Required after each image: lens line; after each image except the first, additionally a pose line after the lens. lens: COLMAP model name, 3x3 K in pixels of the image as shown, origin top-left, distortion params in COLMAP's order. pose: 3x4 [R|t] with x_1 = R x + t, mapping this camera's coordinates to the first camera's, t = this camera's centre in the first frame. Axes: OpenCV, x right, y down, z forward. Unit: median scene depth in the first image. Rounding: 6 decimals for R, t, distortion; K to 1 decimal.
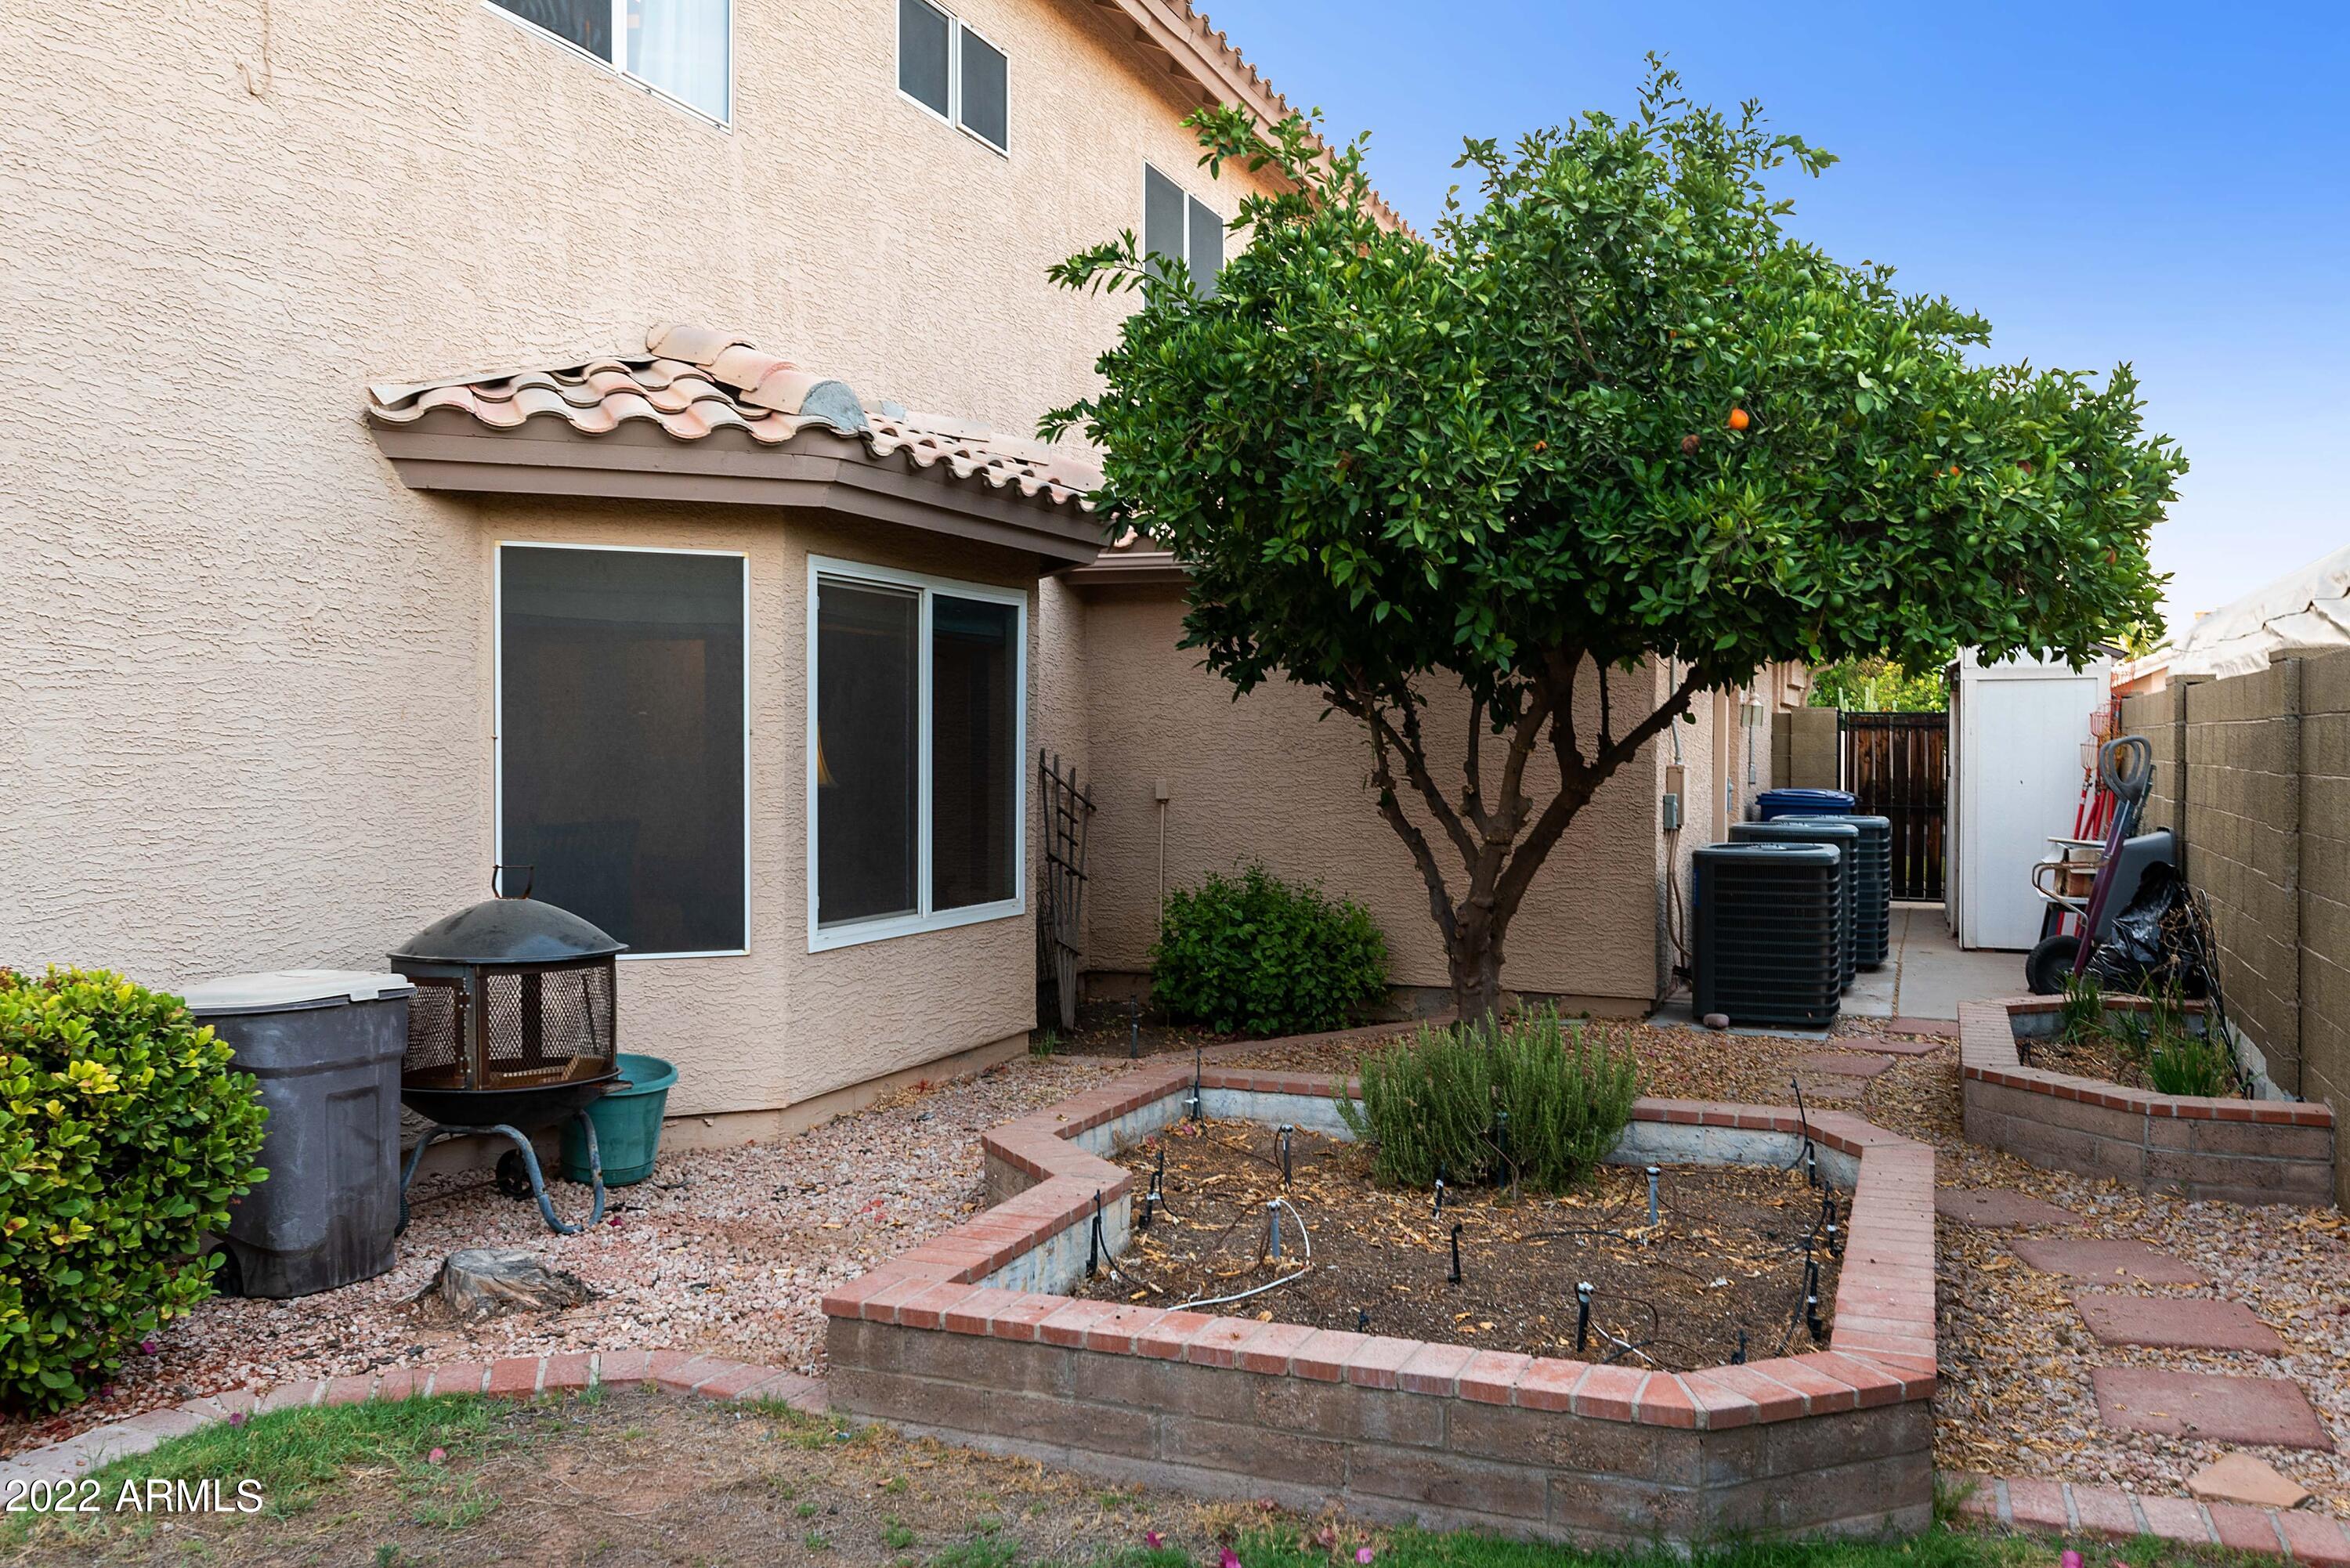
lens RADIAL K [[1898.6, 0, 1175.5], [0, 1898.6, 782.7], [0, 0, 1]] dist [-0.003081, -0.000428]
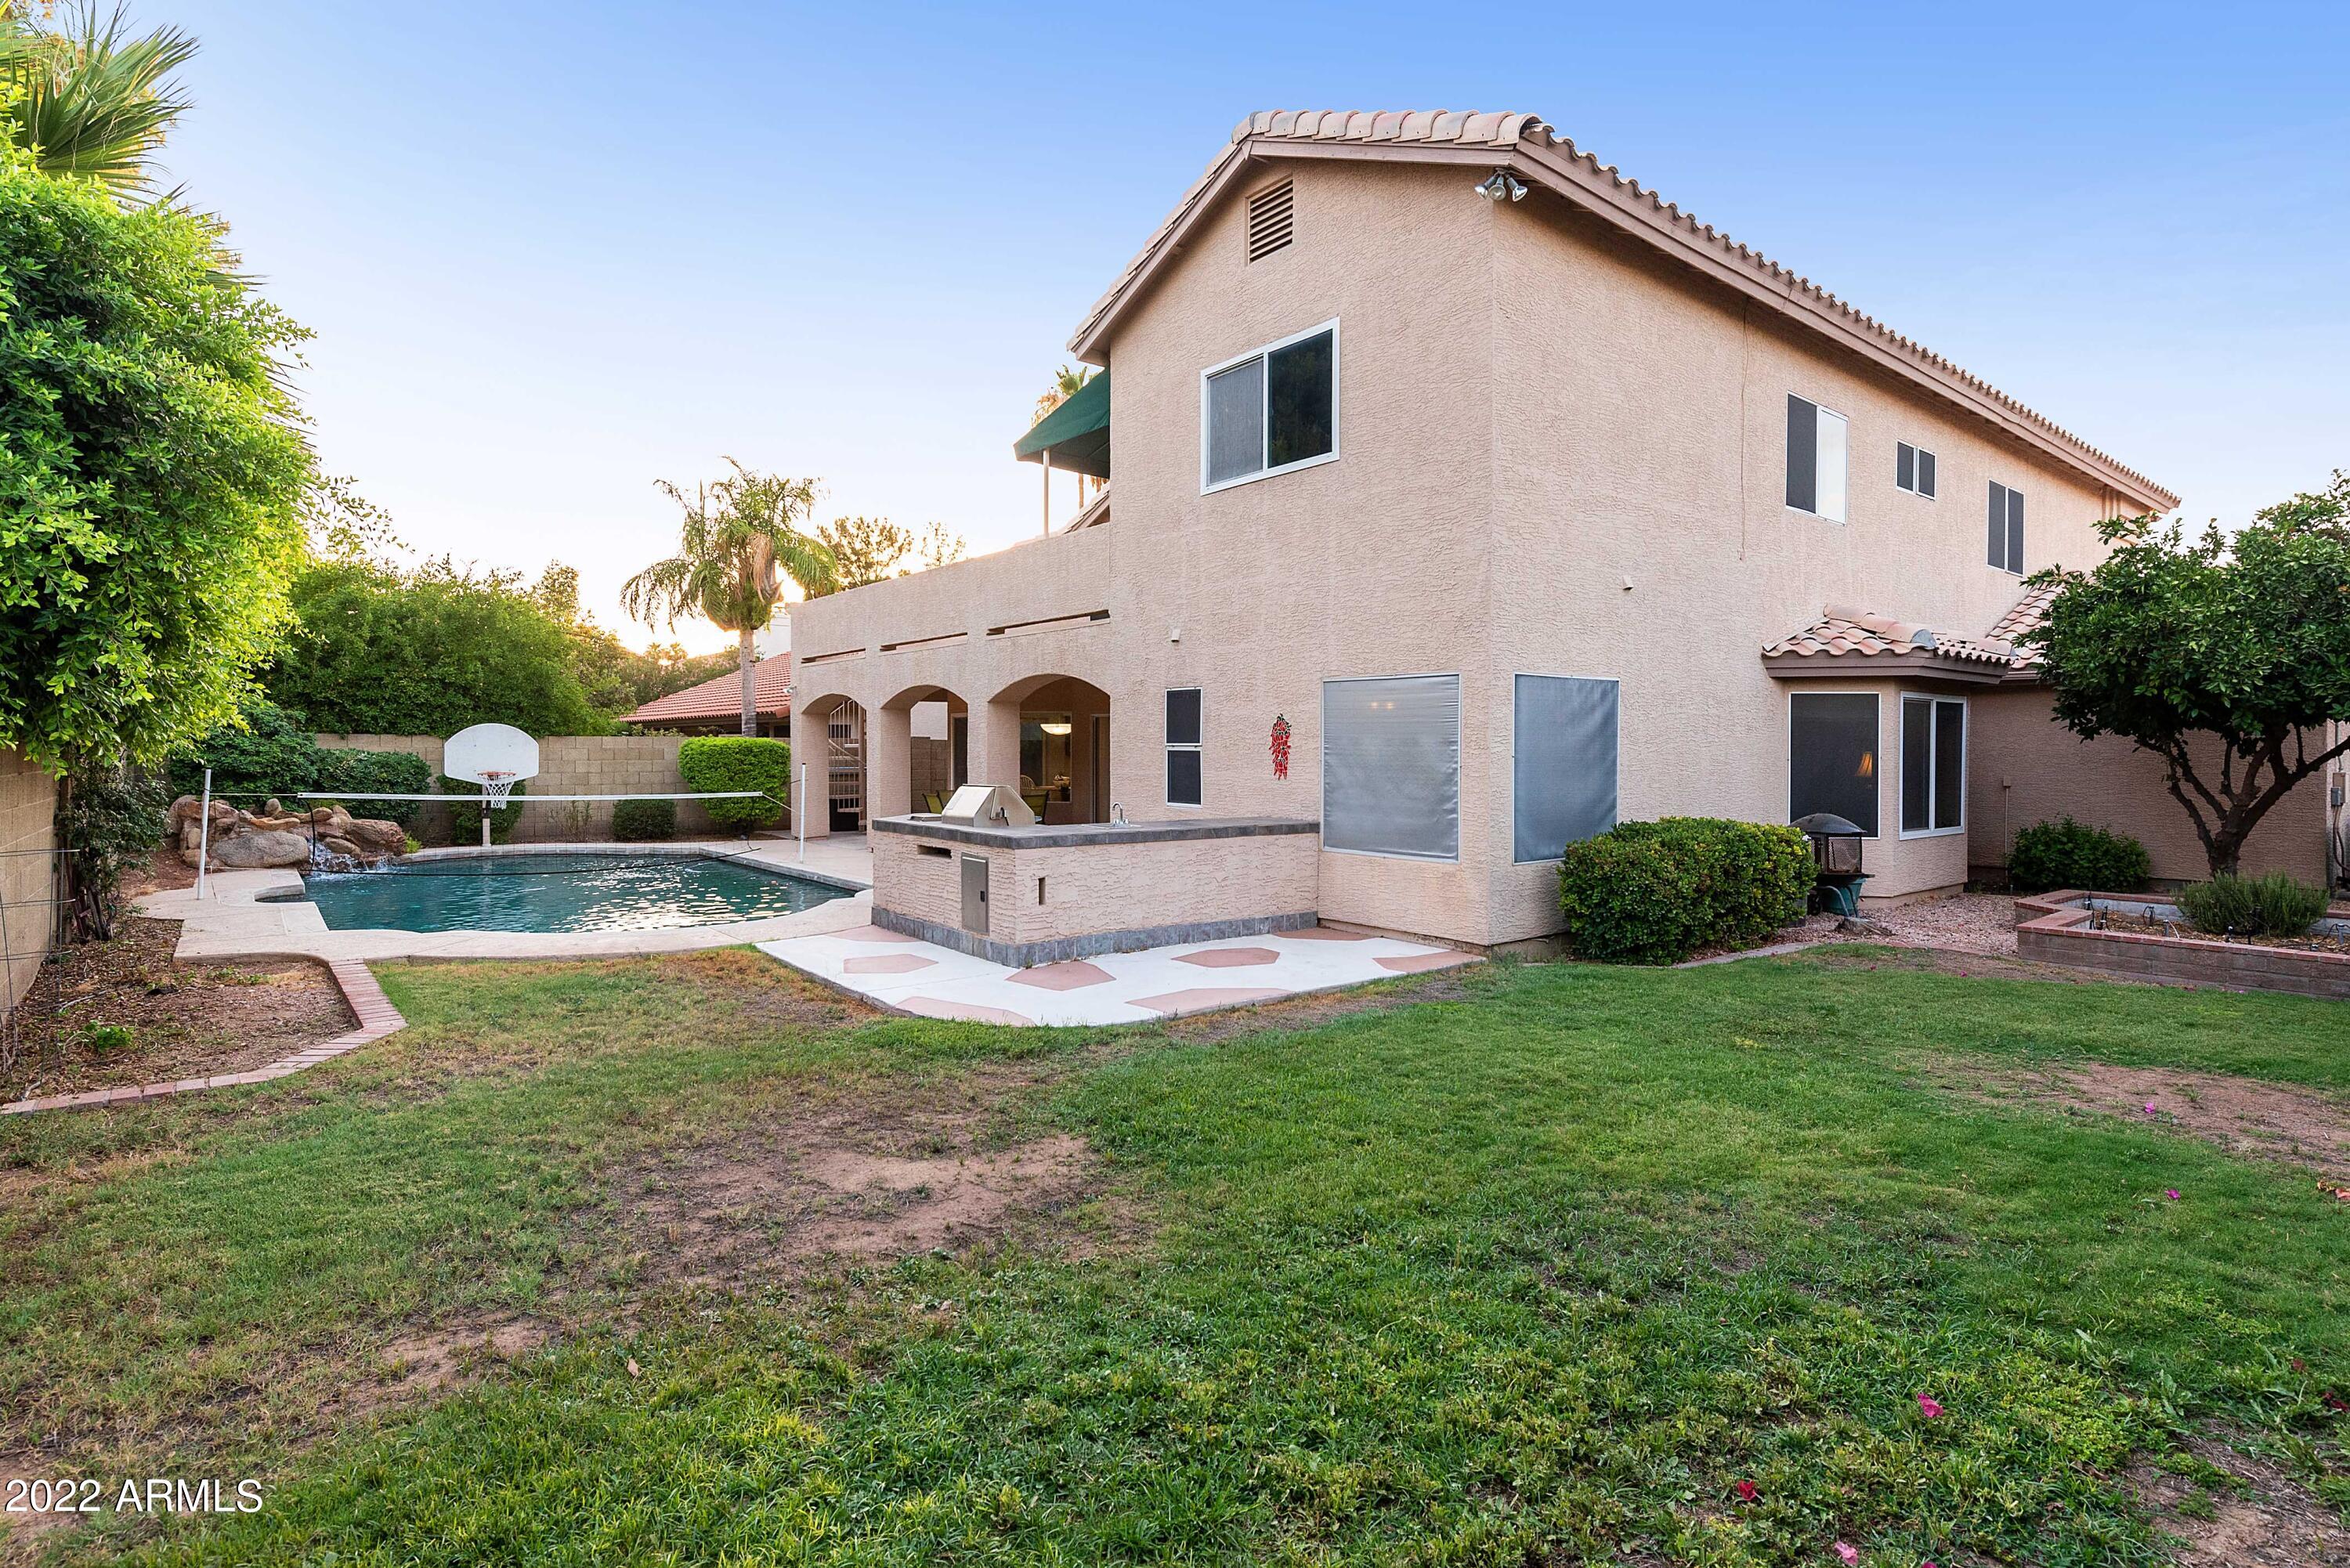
lens RADIAL K [[1160.5, 0, 1172.9], [0, 1160.5, 766.8], [0, 0, 1]] dist [0.002921, 0.000828]
pose [[0.870140, 0.006843, -0.492756, -0.289180], [-0.010610, 0.999932, -0.004849, 0.005007], [0.492690, 0.009447, 0.870154, -0.963517]]
